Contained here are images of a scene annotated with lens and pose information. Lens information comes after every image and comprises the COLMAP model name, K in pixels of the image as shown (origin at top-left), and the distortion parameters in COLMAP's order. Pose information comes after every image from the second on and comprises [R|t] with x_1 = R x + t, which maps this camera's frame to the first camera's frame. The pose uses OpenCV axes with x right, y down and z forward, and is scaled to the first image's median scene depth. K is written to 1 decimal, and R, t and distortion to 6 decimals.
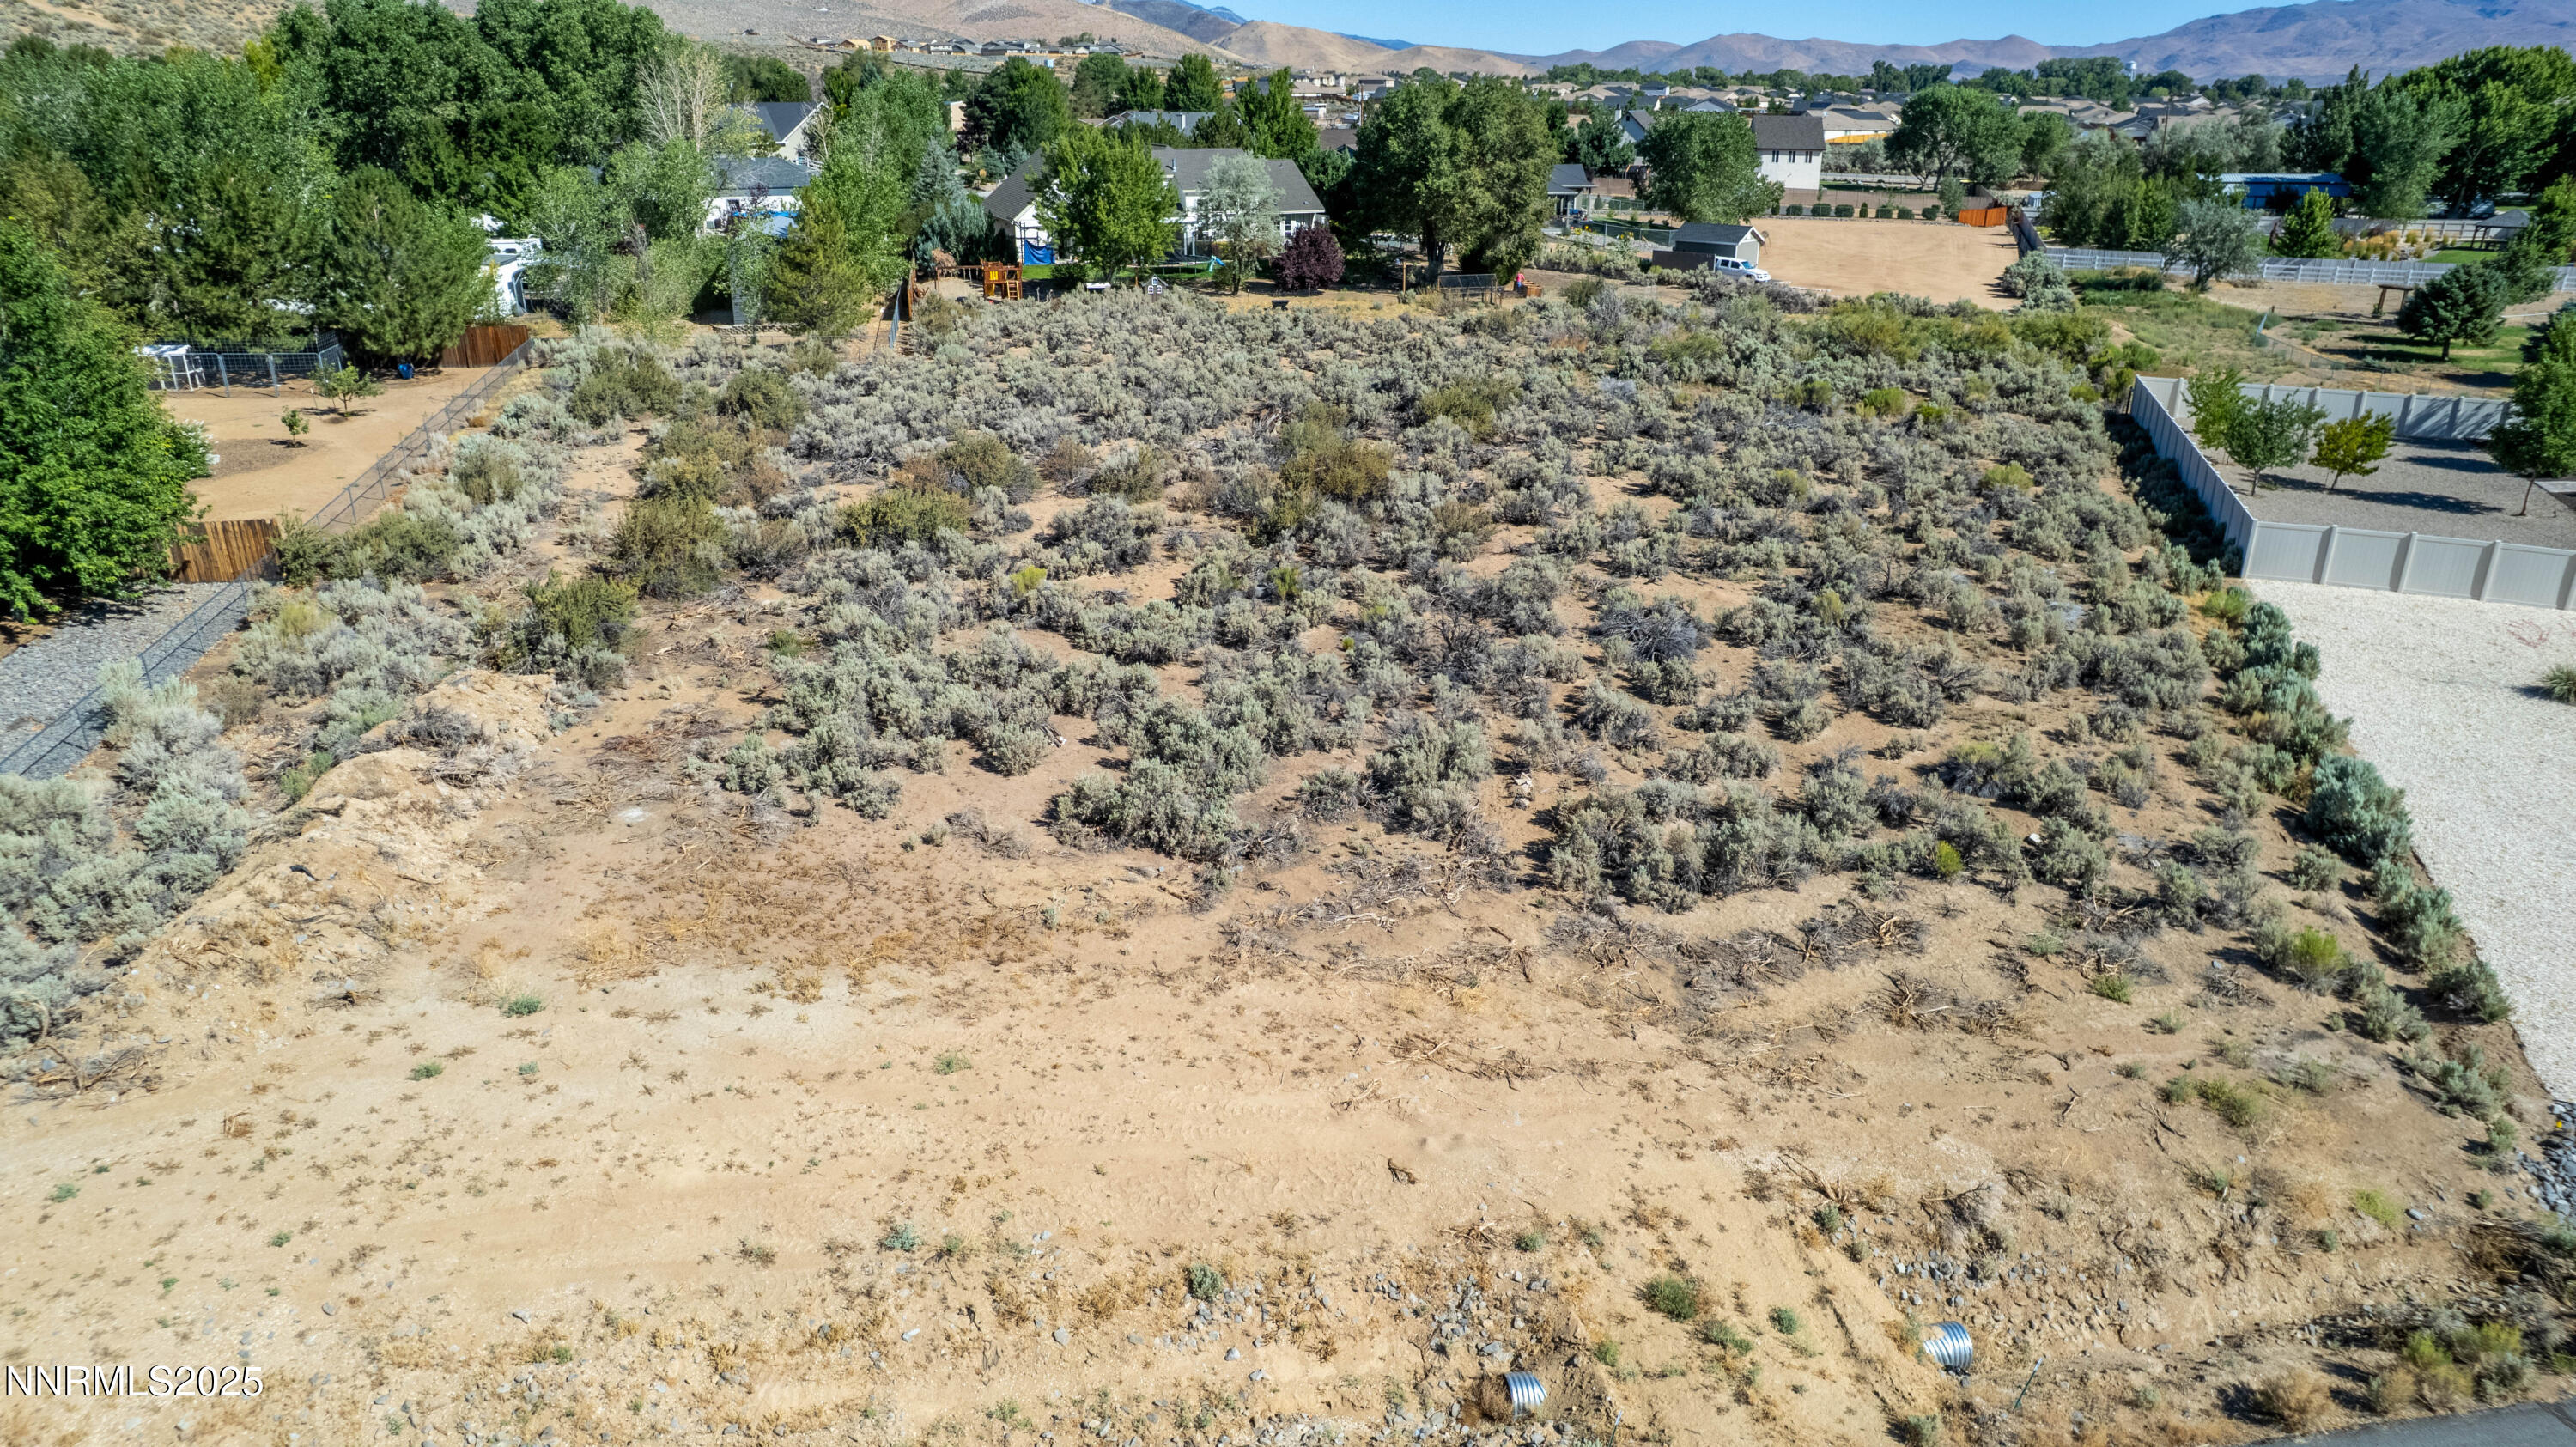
lens RADIAL K [[1649.9, 0, 1292.6], [0, 1649.9, 743.7], [0, 0, 1]] dist [-0.075371, 0.068617]
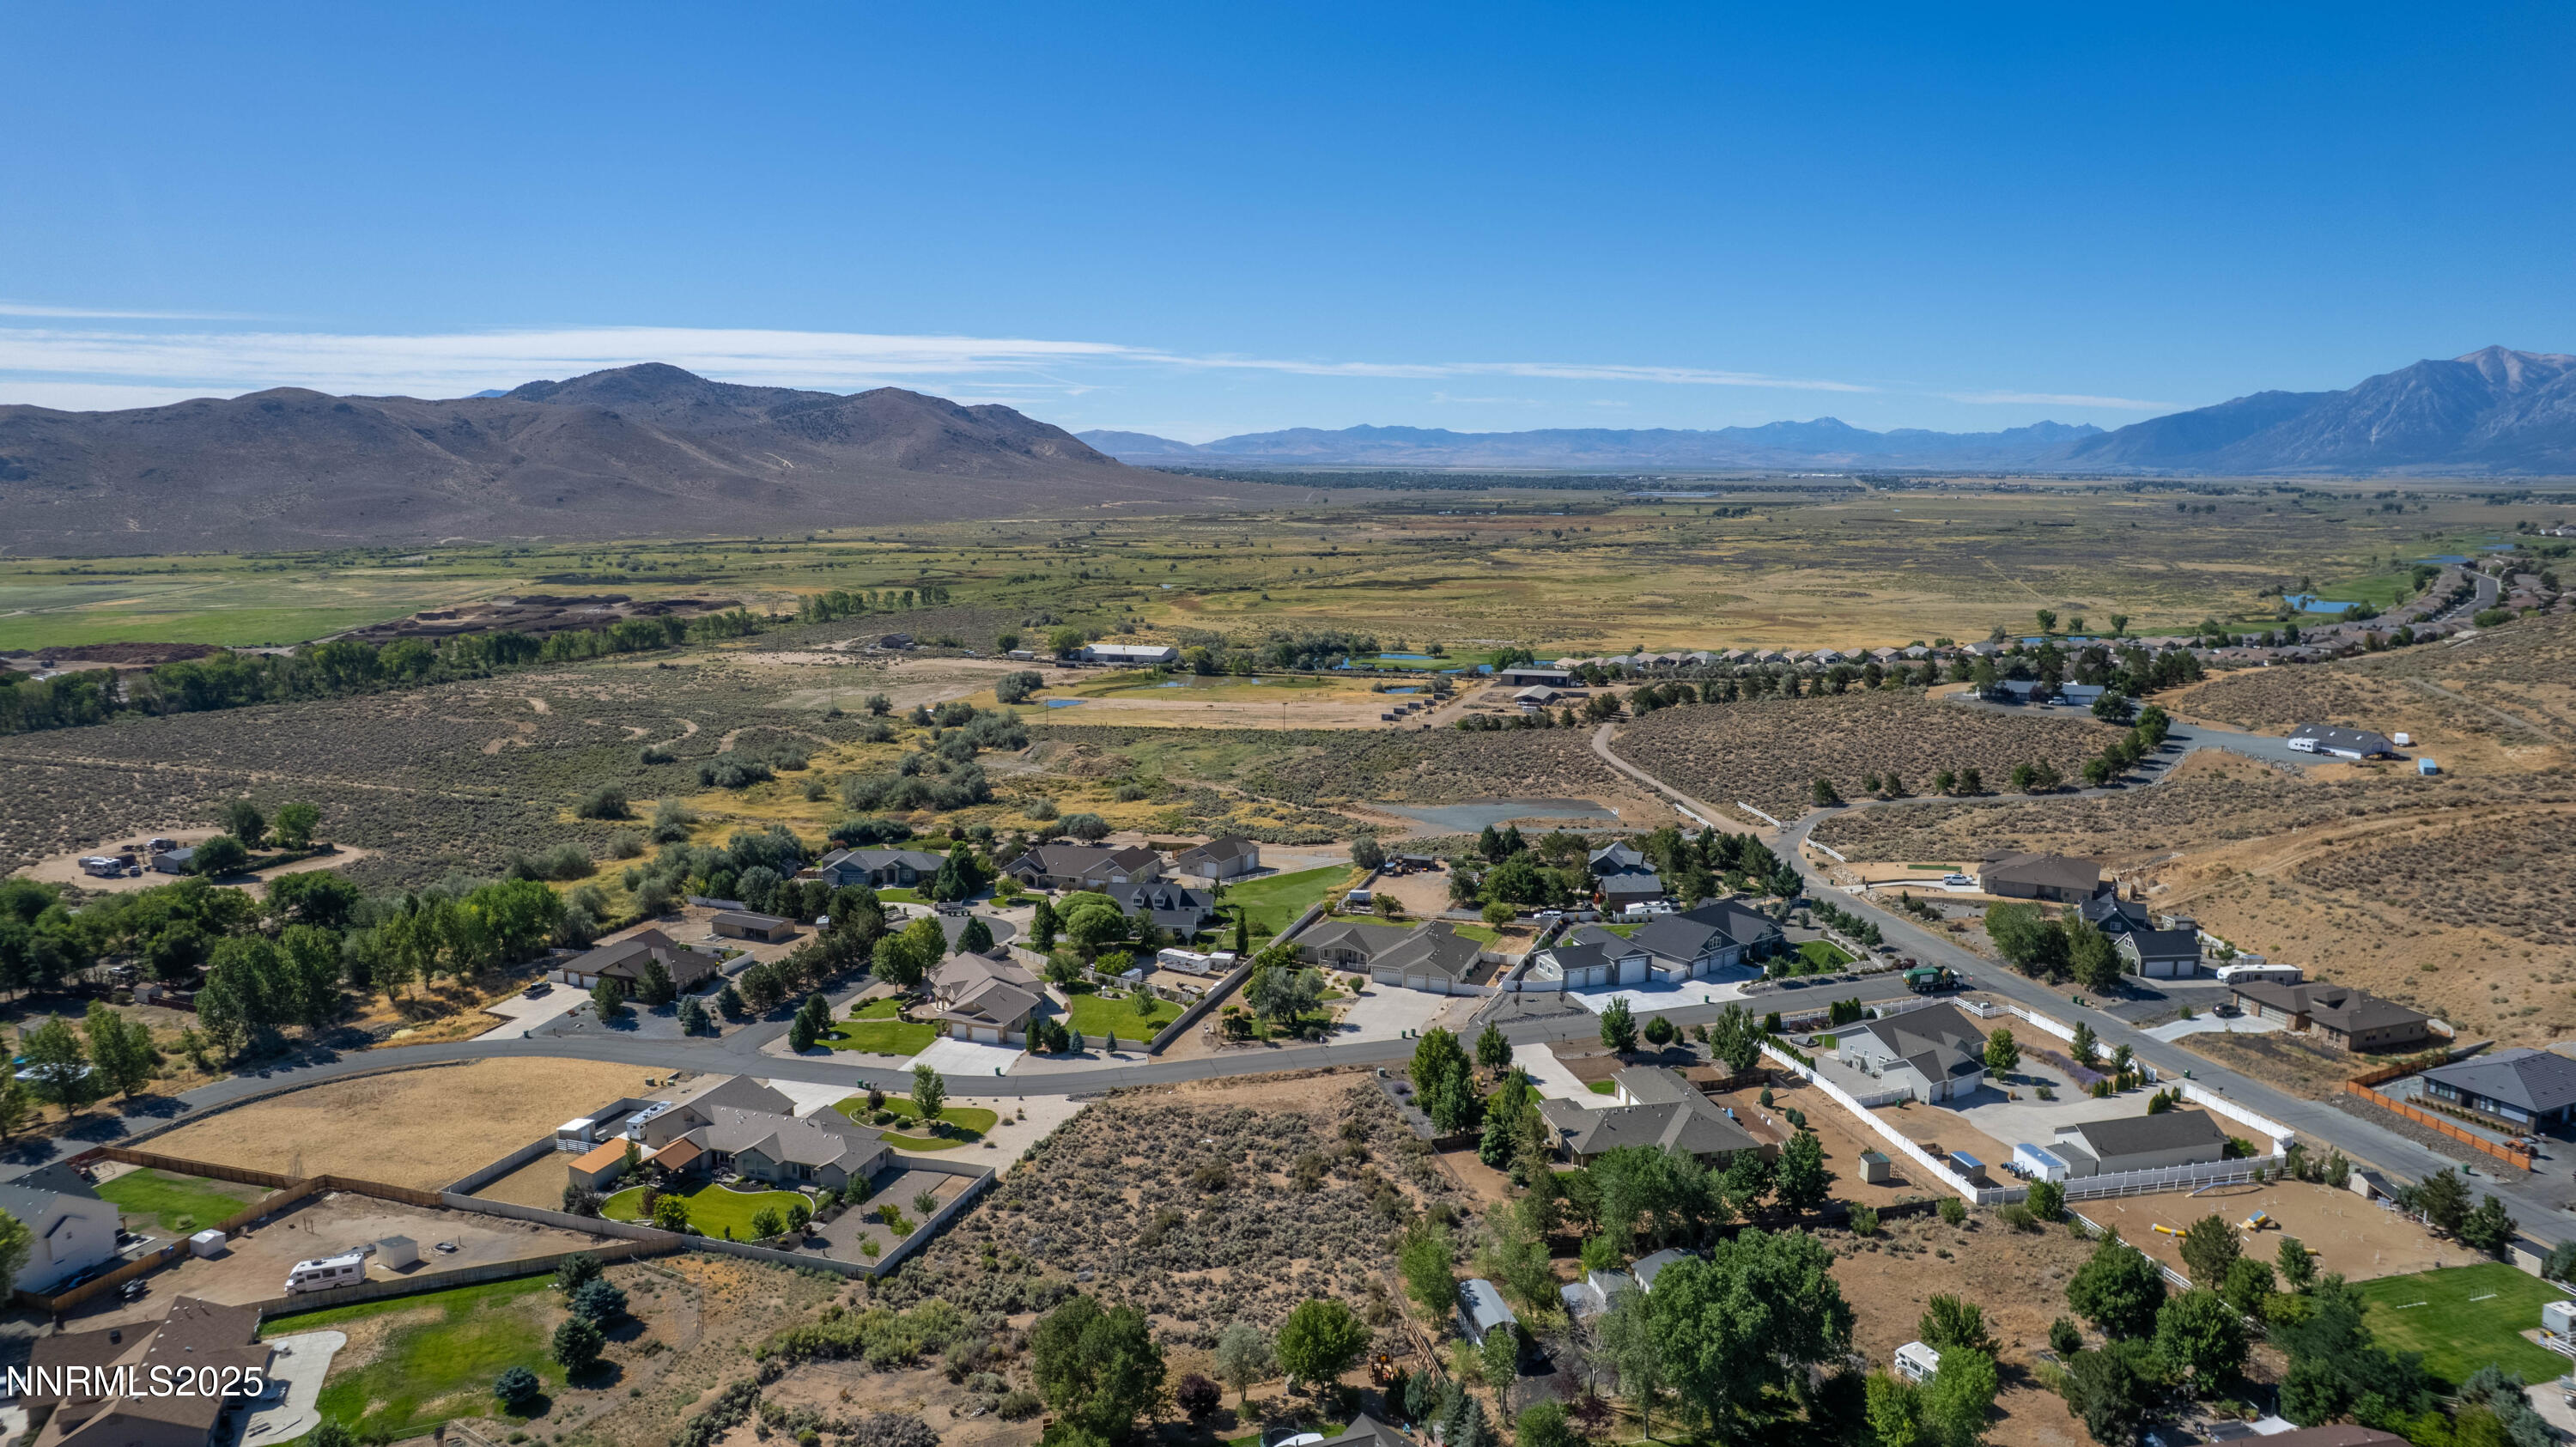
lens RADIAL K [[1649.9, 0, 1299.2], [0, 1649.9, 738.9], [0, 0, 1]] dist [-0.075371, 0.068617]
pose [[-0.999715, 0.004809, -0.023383, -0.141578], [-0.008149, 0.851934, 0.523586, -4.239365], [0.022439, 0.523627, -0.851652, 5.169138]]
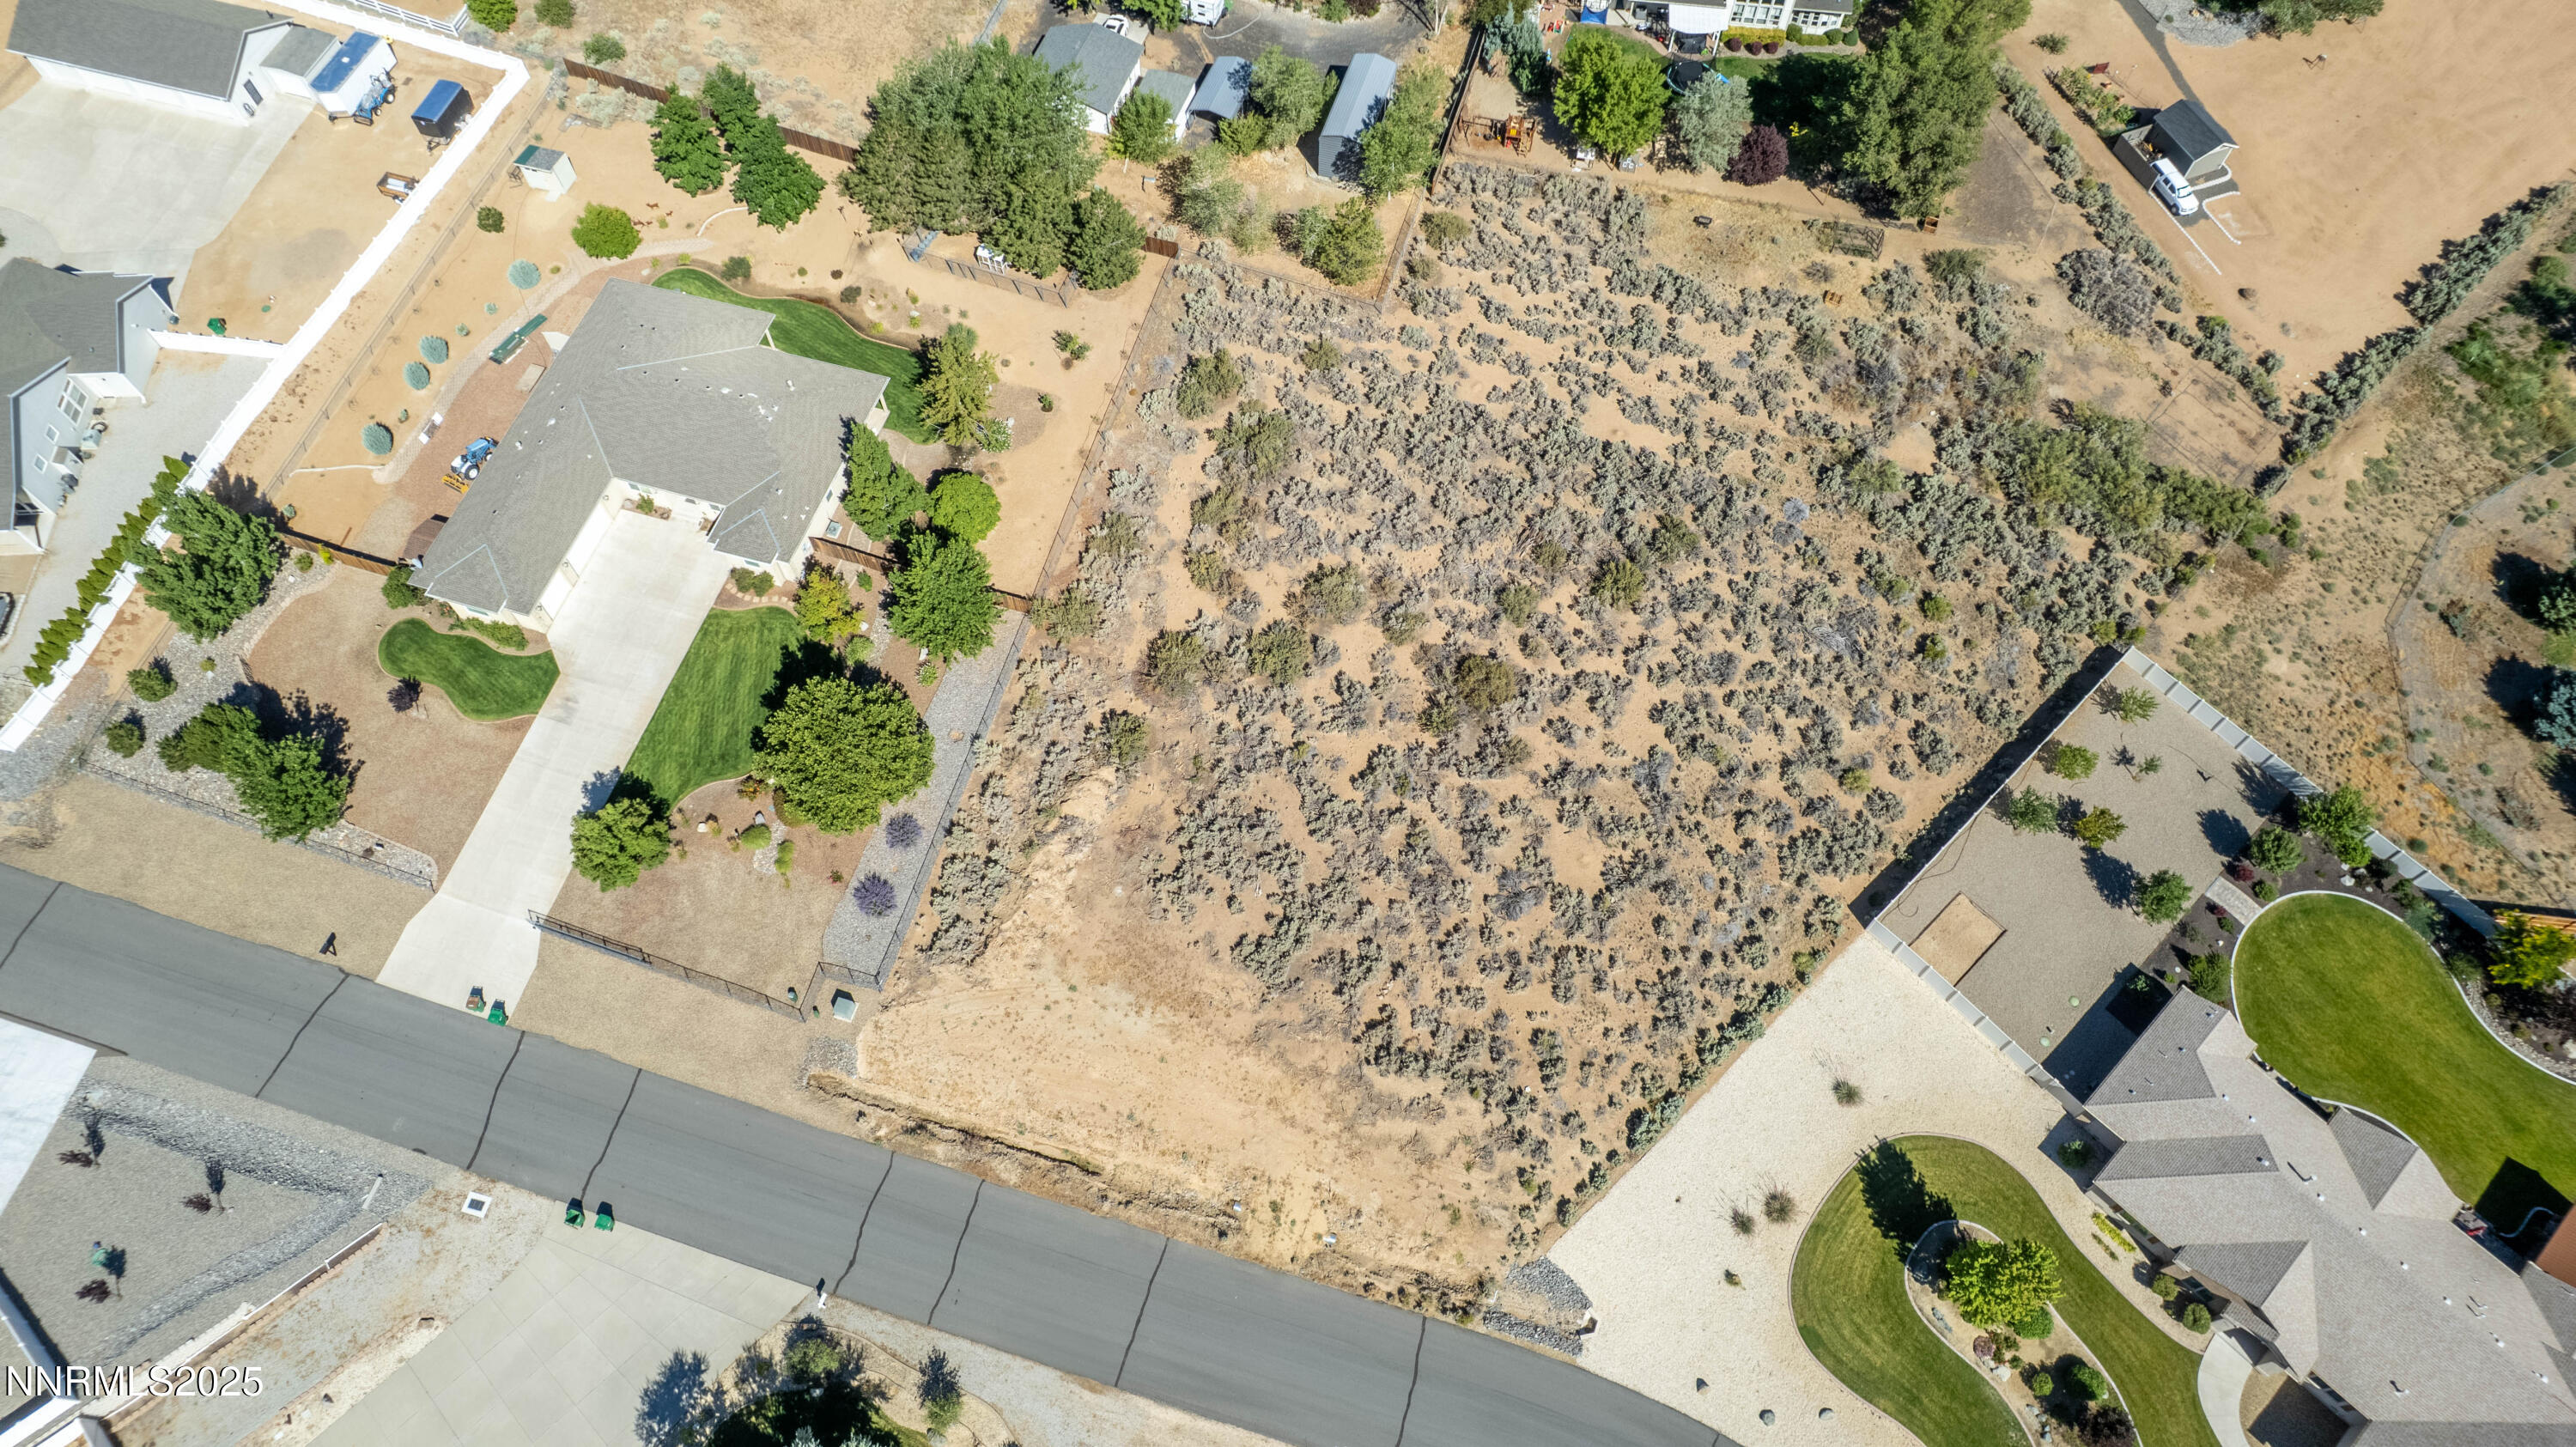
lens RADIAL K [[1649.9, 0, 1298.5], [0, 1649.9, 740.2], [0, 0, 1]] dist [-0.075371, 0.068617]
pose [[0.886971, 0.407605, -0.217120, 0.393818], [-0.175013, 0.731731, 0.658741, -1.905152], [0.427380, -0.546285, 0.720360, -0.817980]]
